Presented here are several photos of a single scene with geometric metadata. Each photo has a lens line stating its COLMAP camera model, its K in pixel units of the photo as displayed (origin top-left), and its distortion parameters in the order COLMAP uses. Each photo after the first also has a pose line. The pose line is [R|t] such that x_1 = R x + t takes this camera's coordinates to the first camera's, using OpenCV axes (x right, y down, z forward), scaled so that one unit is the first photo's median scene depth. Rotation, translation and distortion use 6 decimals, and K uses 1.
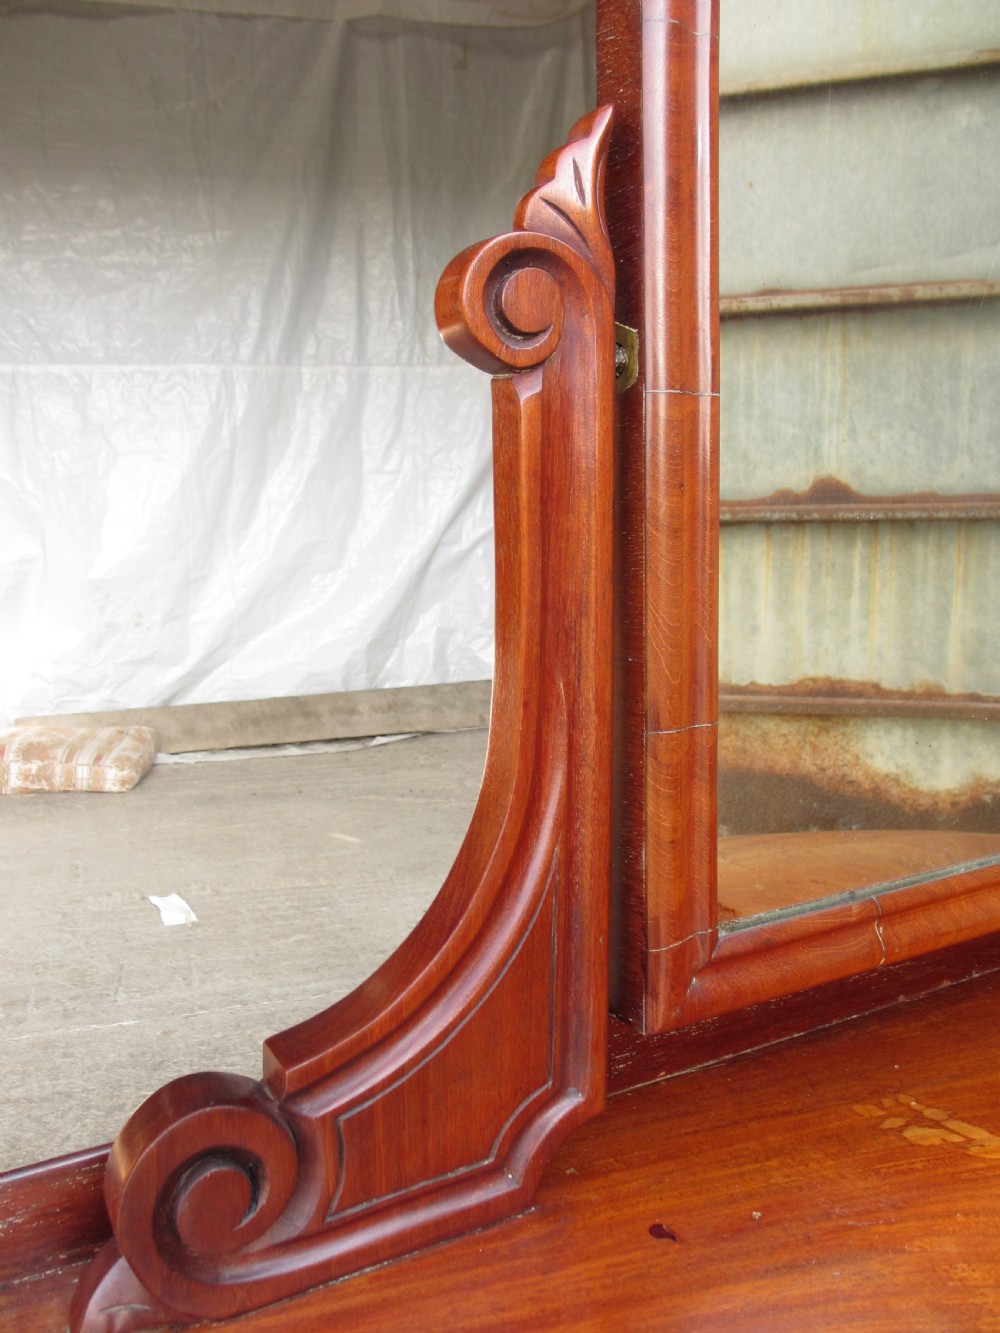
lens RADIAL K [[1114.9, 0, 492.8], [0, 1114.9, 655.2], [0, 0, 1]] dist [-0.052985, 0.015885]
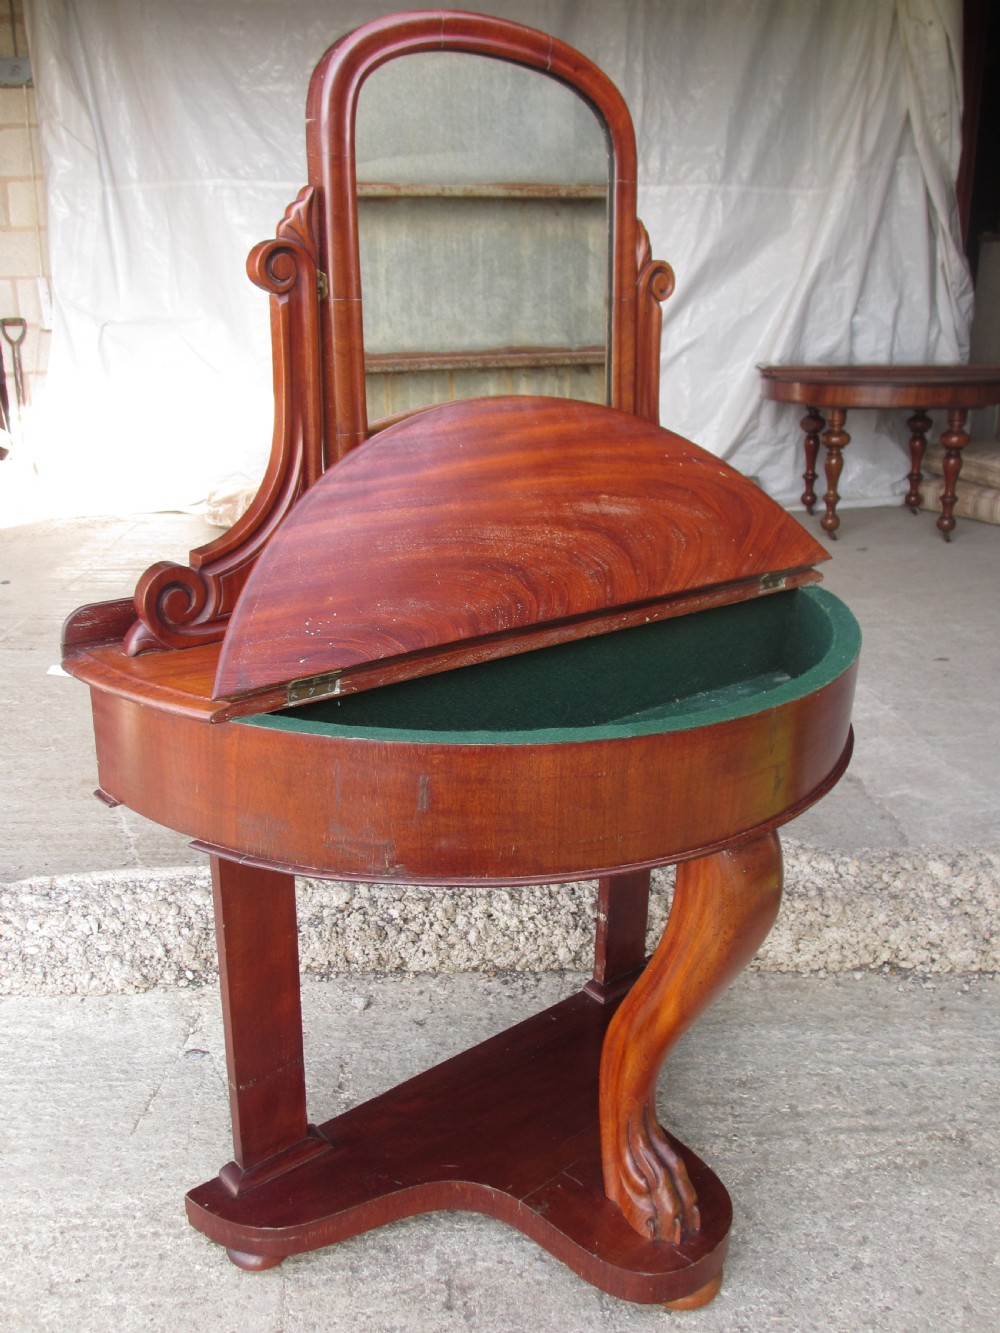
lens RADIAL K [[1114.9, 0, 493.1], [0, 1114.9, 661.5], [0, 0, 1]] dist [-0.052985, 0.015885]
pose [[0.959553, 0.118079, -0.255570, 0.141382], [-0.071387, 0.980174, 0.184835, 0.012858], [0.272328, -0.159114, 0.948957, -0.172324]]
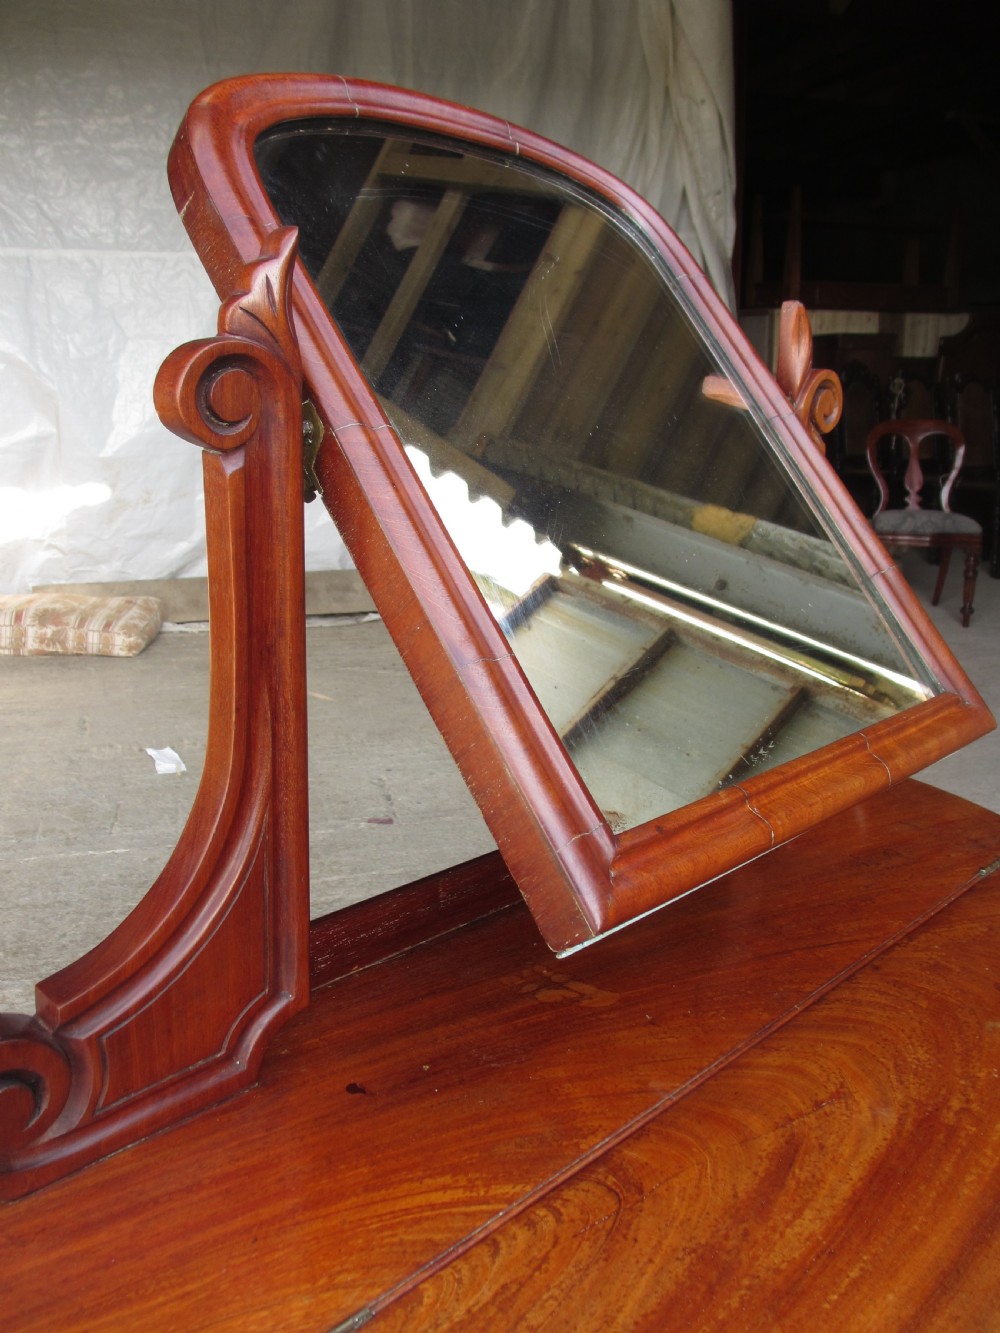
lens RADIAL K [[1114.9, 0, 498.8], [0, 1114.9, 660.2], [0, 0, 1]] dist [-0.052985, 0.015885]
pose [[0.999238, 0.035645, -0.015896, 0.041755], [-0.033614, 0.992957, 0.113603, -0.008532], [0.019833, -0.112982, 0.993399, -0.071095]]
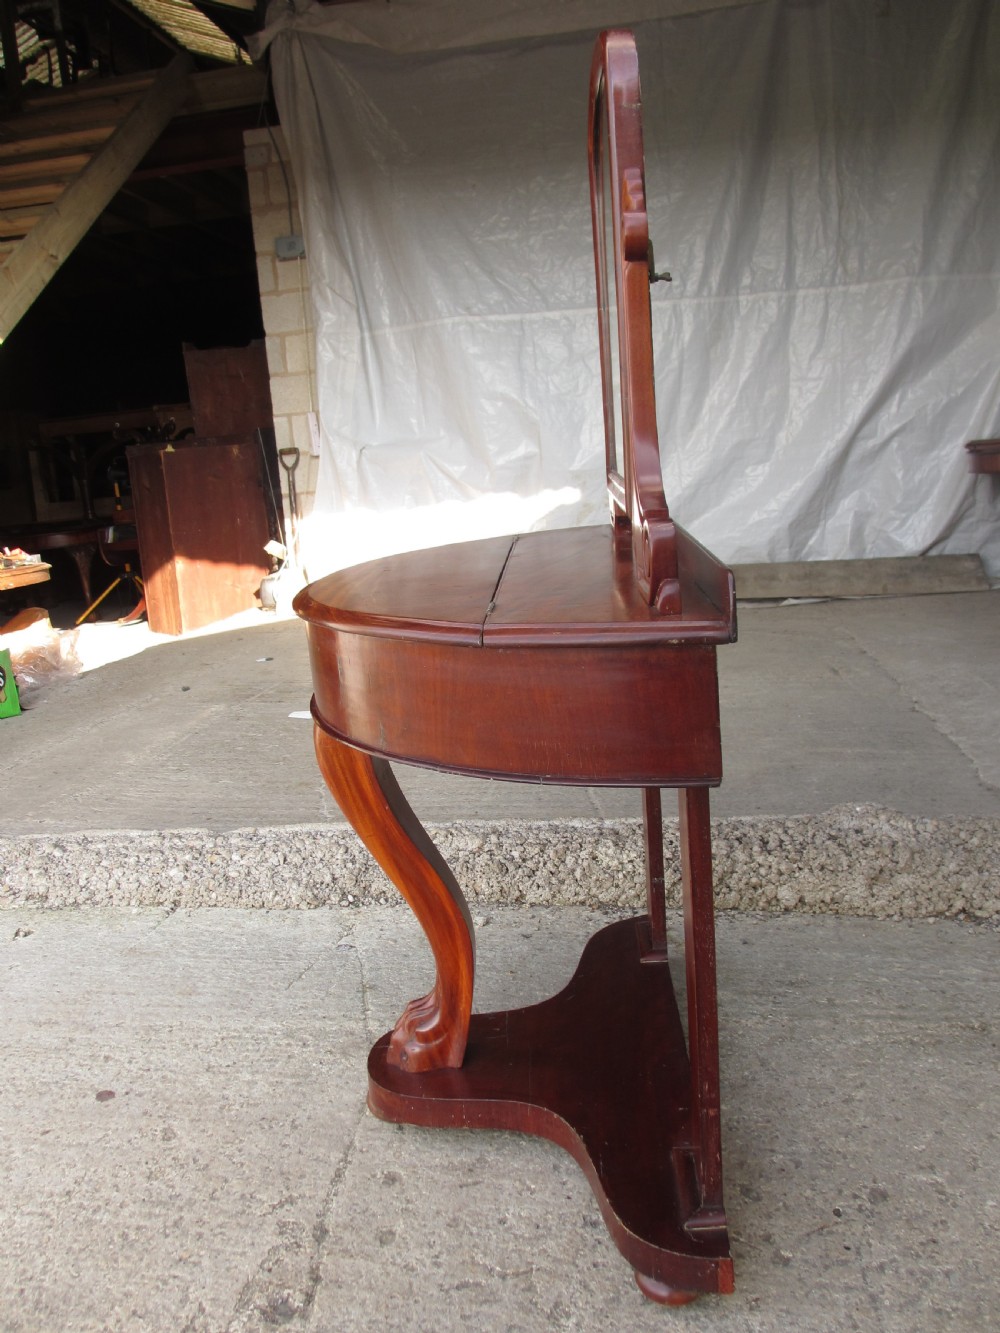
lens RADIAL K [[1114.9, 0, 490.9], [0, 1114.9, 656.4], [0, 0, 1]] dist [-0.052985, 0.015885]
pose [[0.864972, 0.059906, -0.498232, 0.237398], [-0.025496, 0.996813, 0.075590, 0.055998], [0.501173, -0.052680, 0.863742, -0.230109]]
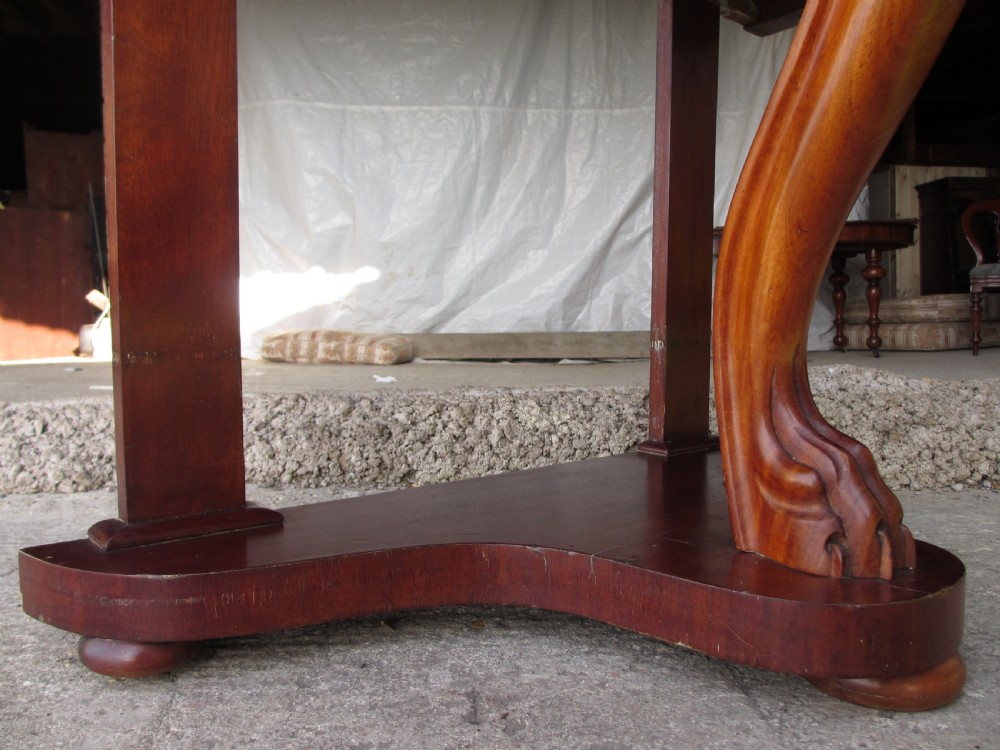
lens RADIAL K [[836.4, 0, 503.0], [0, 836.4, 363.6], [0, 0, 1]] dist [-0.052985, 0.015885]
pose [[0.963322, 0.036957, -0.265789, 0.112461], [-0.058808, 0.995468, -0.074728, 0.174636], [0.261823, 0.087618, 0.961130, -0.055619]]
